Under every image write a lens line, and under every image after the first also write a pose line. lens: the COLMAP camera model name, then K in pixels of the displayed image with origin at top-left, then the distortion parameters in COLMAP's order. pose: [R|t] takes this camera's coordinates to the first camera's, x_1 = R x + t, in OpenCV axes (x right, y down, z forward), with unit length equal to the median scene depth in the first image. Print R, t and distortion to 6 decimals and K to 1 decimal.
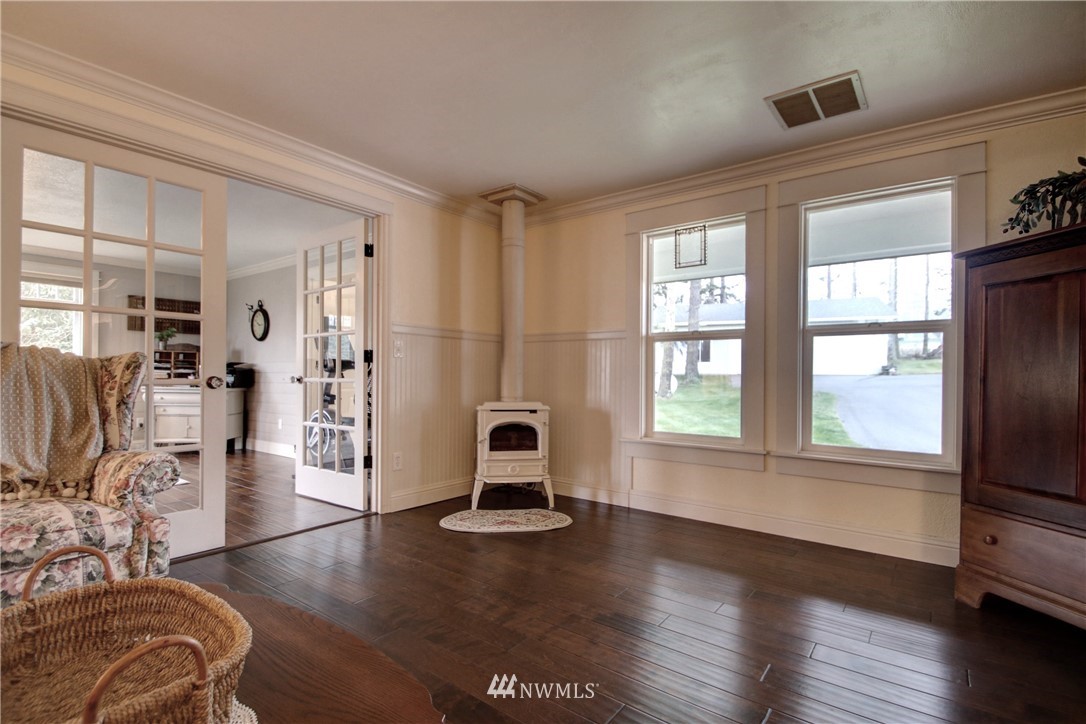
lens RADIAL K [[512.5, 0, 545.1], [0, 512.5, 370.0], [0, 0, 1]] dist [-0.003304, -0.001504]
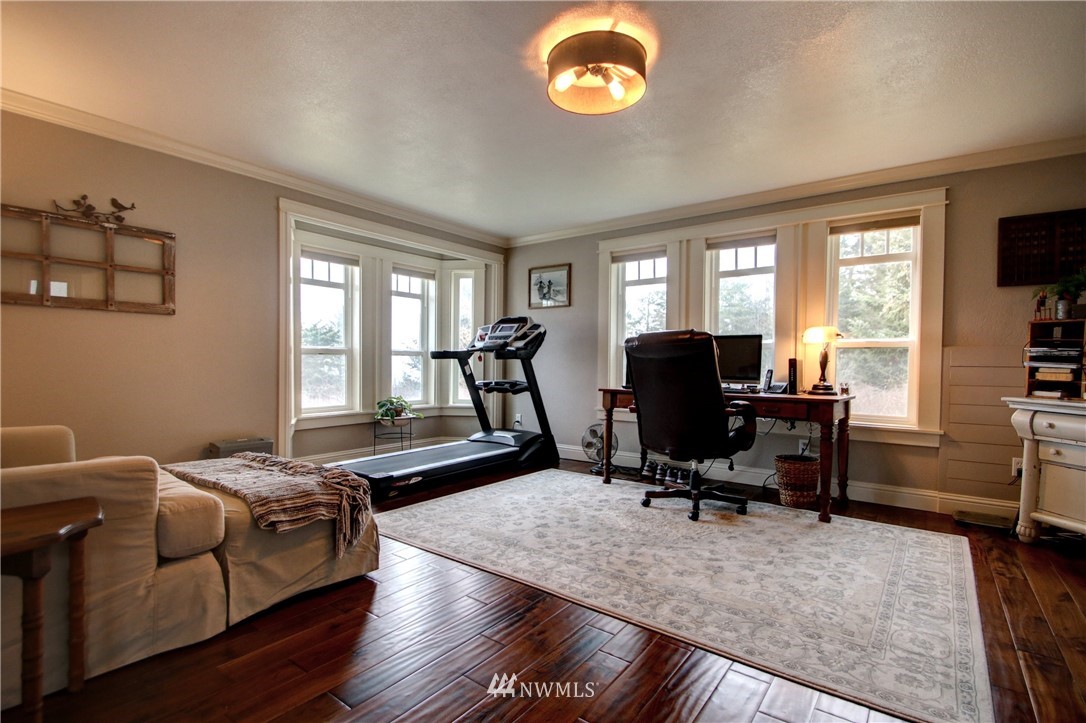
lens RADIAL K [[512.5, 0, 551.1], [0, 512.5, 367.6], [0, 0, 1]] dist [-0.003304, -0.001504]
pose [[0.007424, 0.008687, -0.999935, -0.501295], [0.002291, 0.999959, 0.008705, -0.001154], [0.999970, -0.002355, 0.007404, 0.915539]]
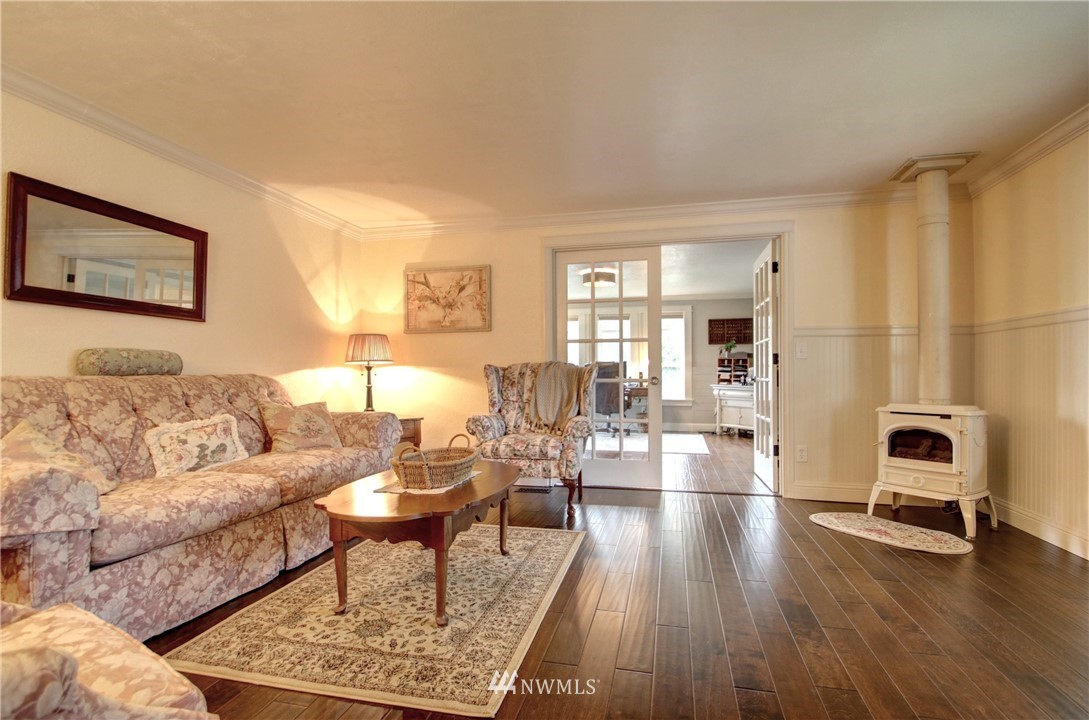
lens RADIAL K [[507.8, 0, 548.1], [0, 507.8, 363.1], [0, 0, 1]] dist [-0.002327, -0.000812]
pose [[0.394150, -0.030905, -0.918526, 0.493179], [0.016087, 0.999513, -0.026727, 0.005184], [0.918905, -0.004241, 0.394456, 0.074520]]
